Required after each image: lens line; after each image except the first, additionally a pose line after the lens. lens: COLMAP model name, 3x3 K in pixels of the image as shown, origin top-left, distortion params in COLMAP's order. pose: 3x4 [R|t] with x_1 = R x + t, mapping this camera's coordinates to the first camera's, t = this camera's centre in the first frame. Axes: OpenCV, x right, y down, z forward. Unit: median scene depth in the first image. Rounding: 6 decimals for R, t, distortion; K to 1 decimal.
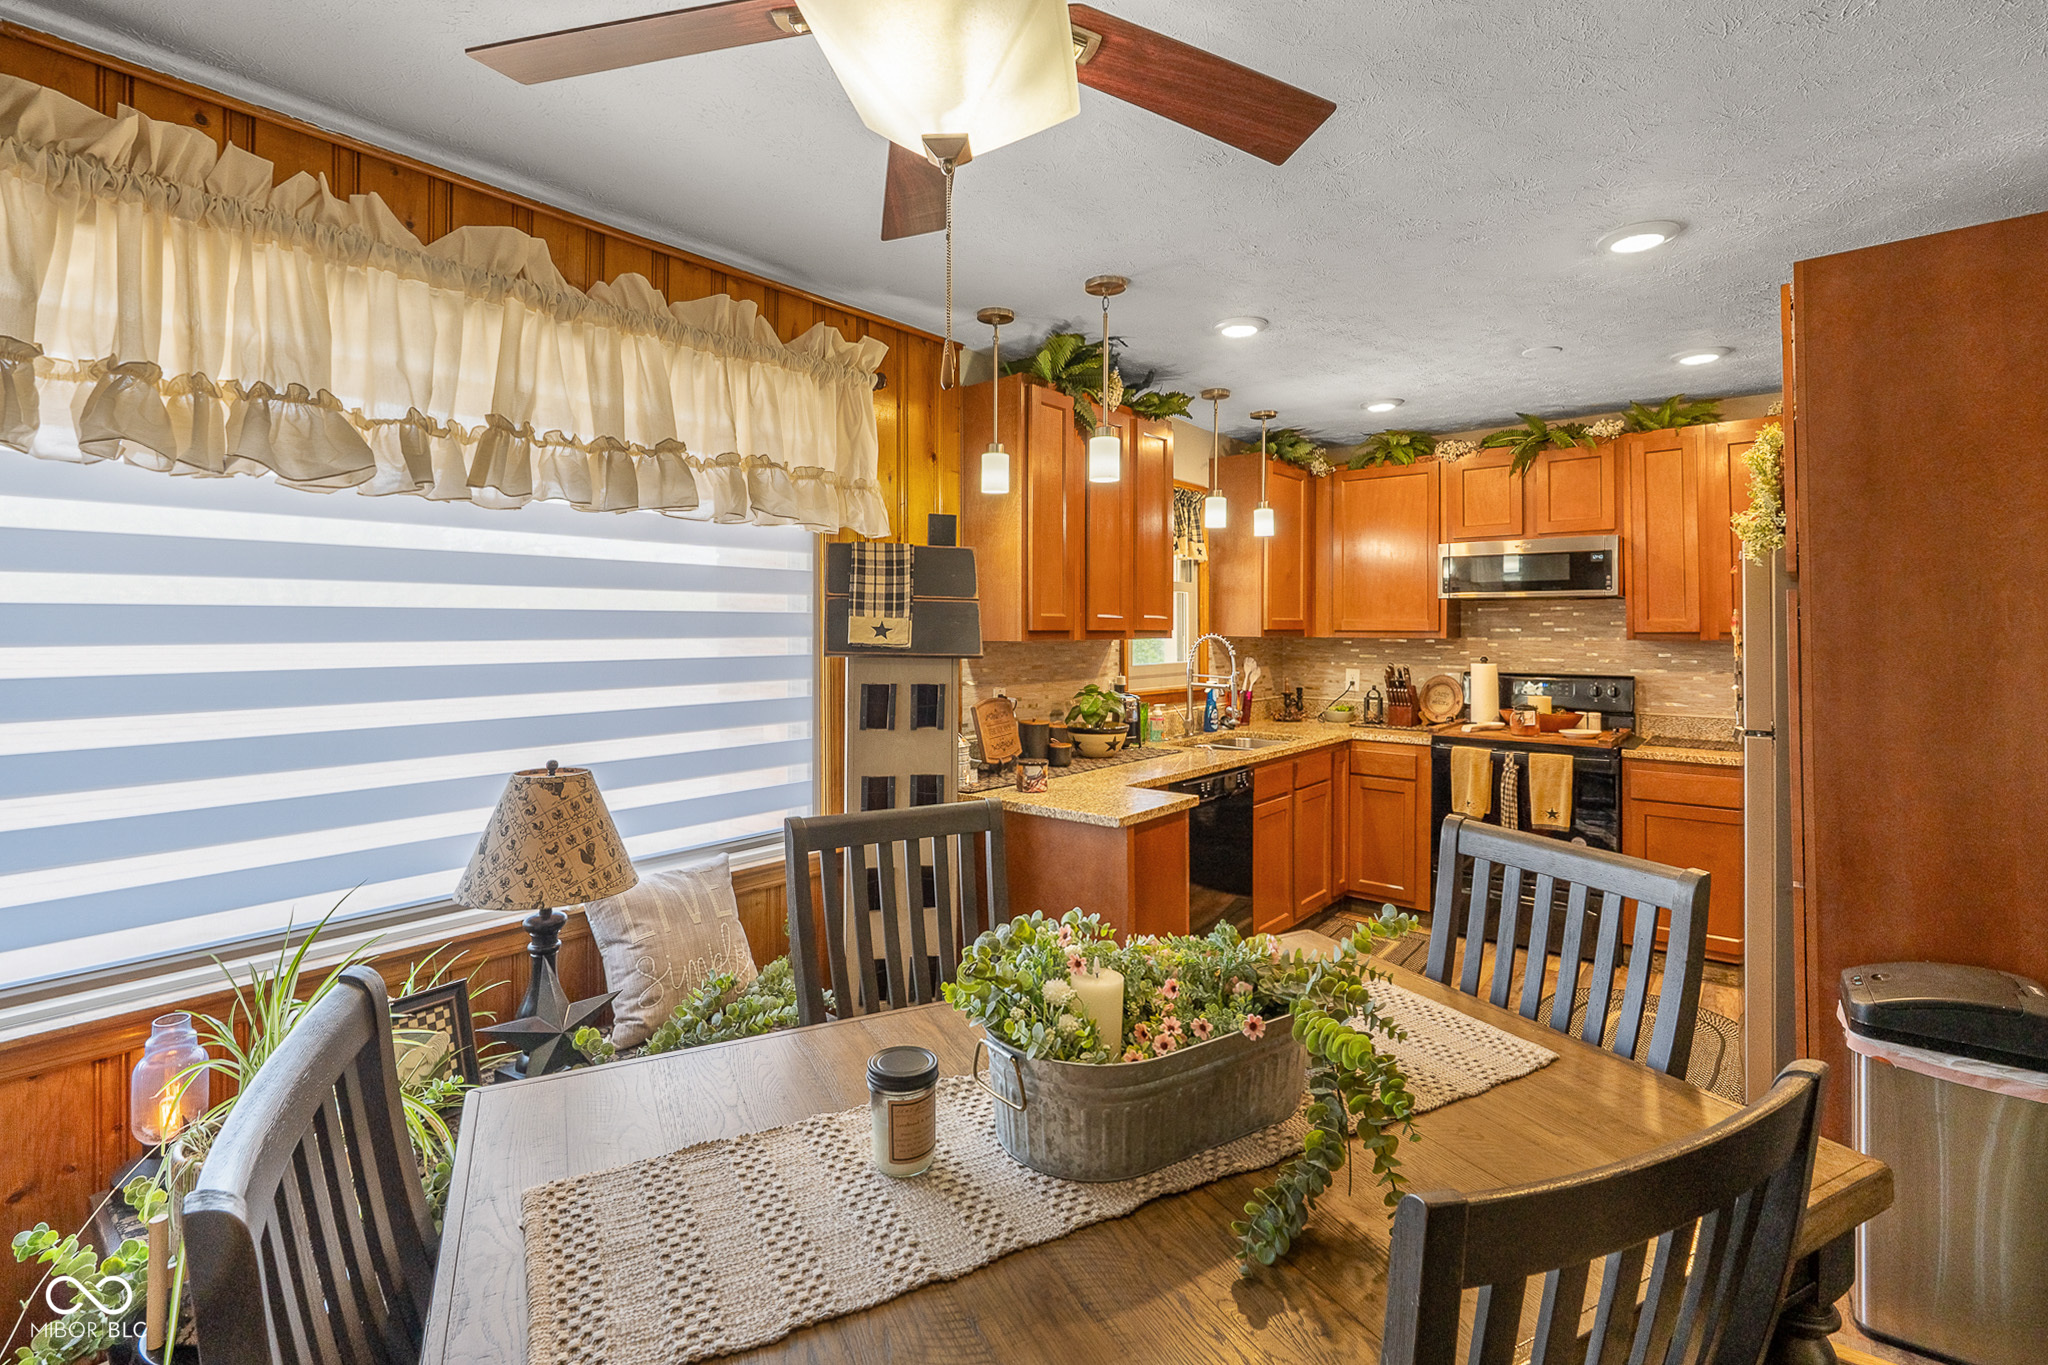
lens RADIAL K [[913.8, 0, 1020.4], [0, 913.8, 626.6], [0, 0, 1]] dist [-0.000118, 0.000126]
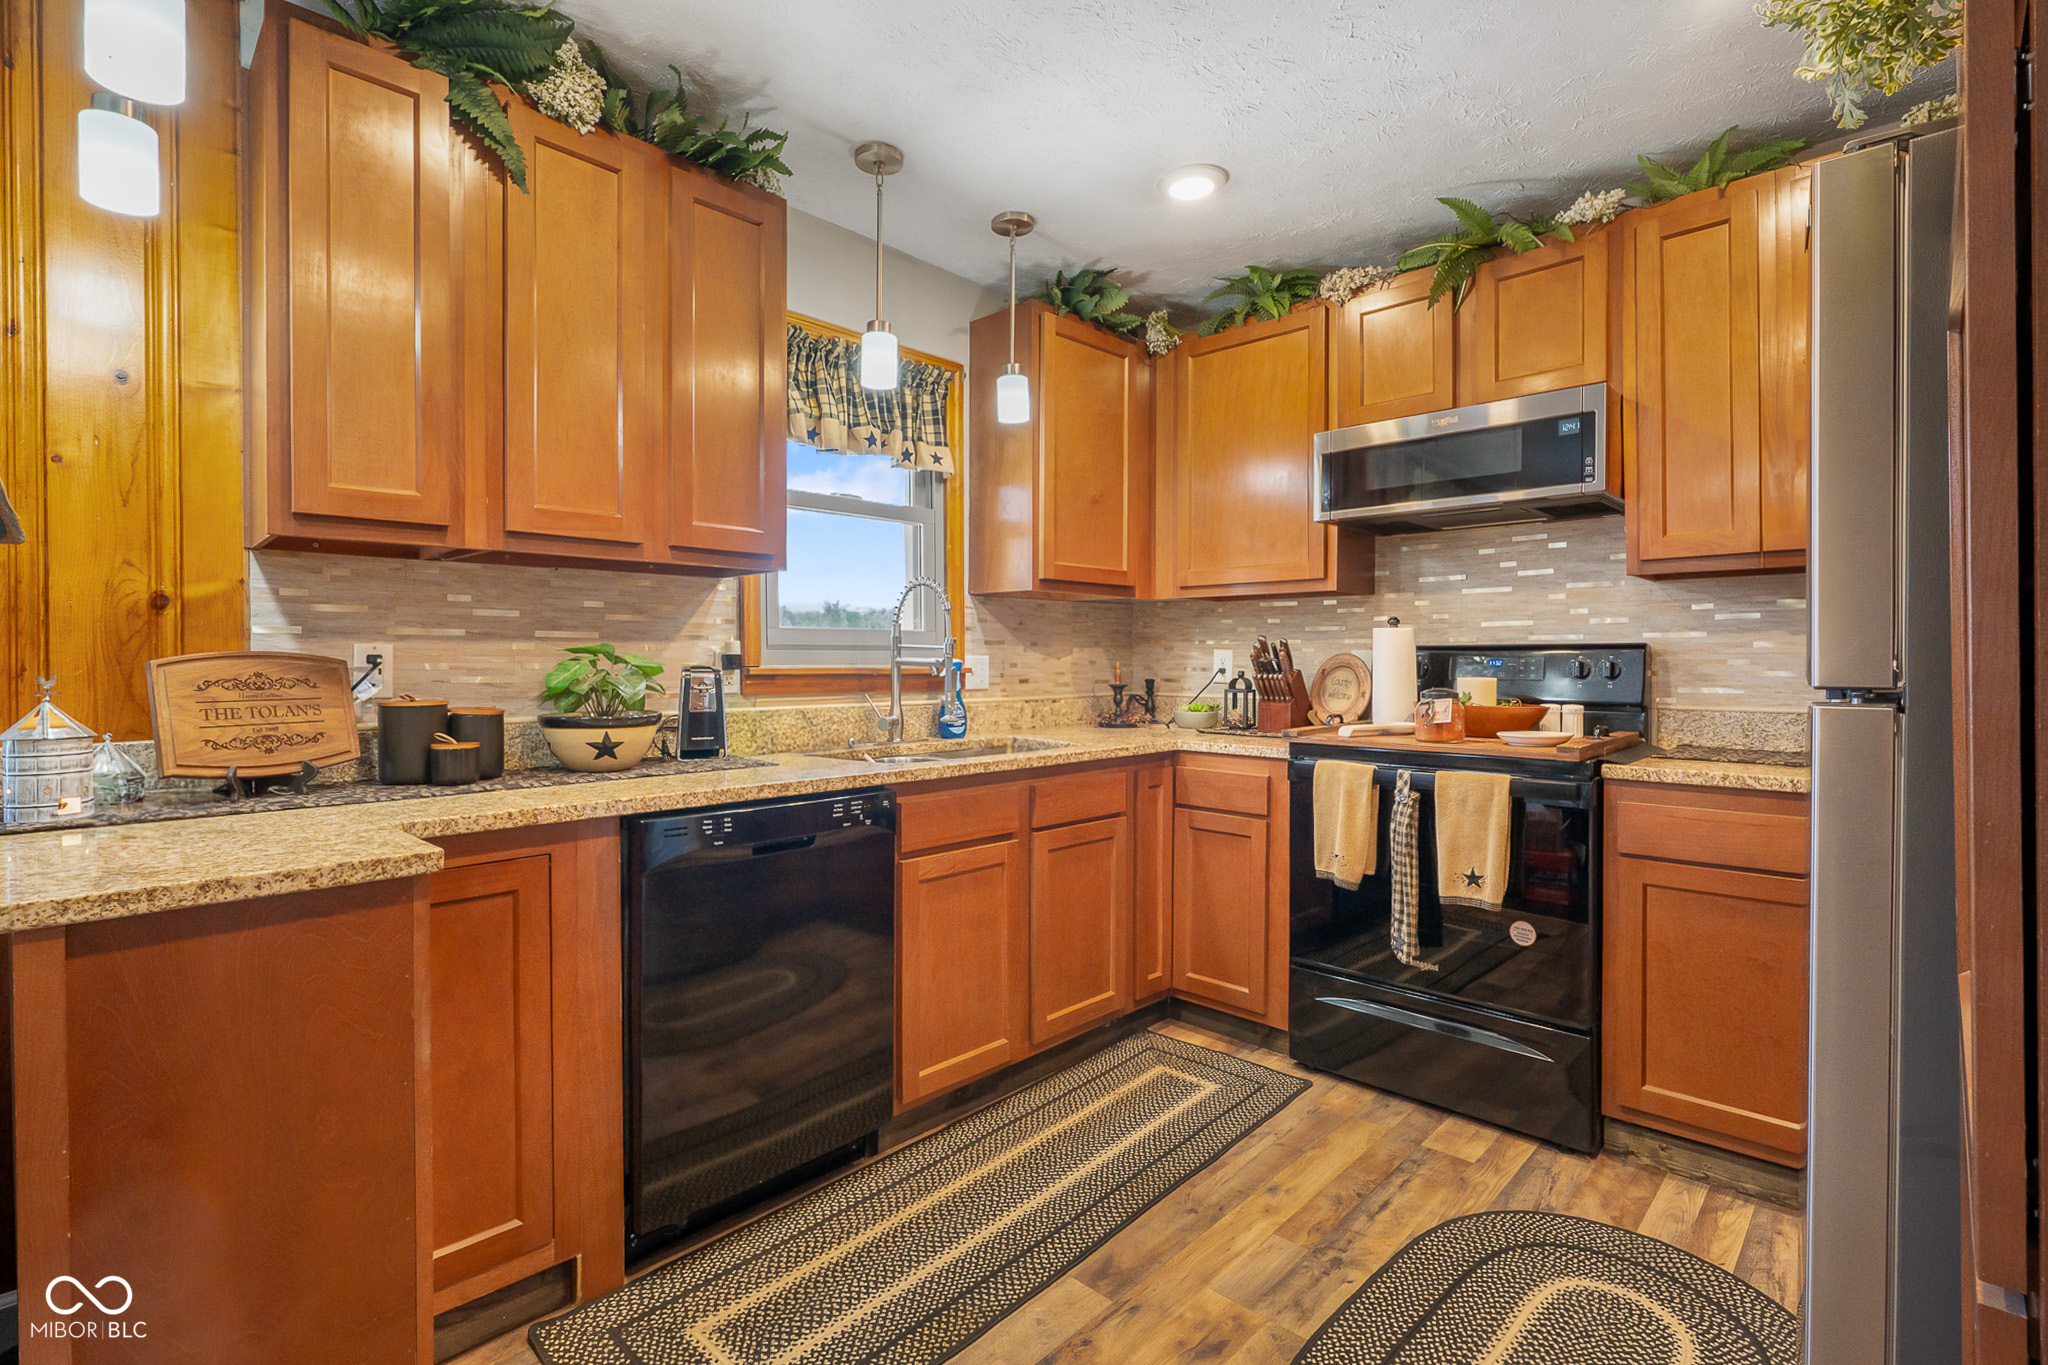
lens RADIAL K [[942.7, 0, 974.7], [0, 942.7, 671.9], [0, 0, 1]] dist [0.000643, 0.000434]
pose [[0.995814, -0.005126, -0.091260, 0.297207], [0.006919, 0.999789, 0.019344, 0.058099], [0.091141, -0.019894, 0.995639, 0.357908]]
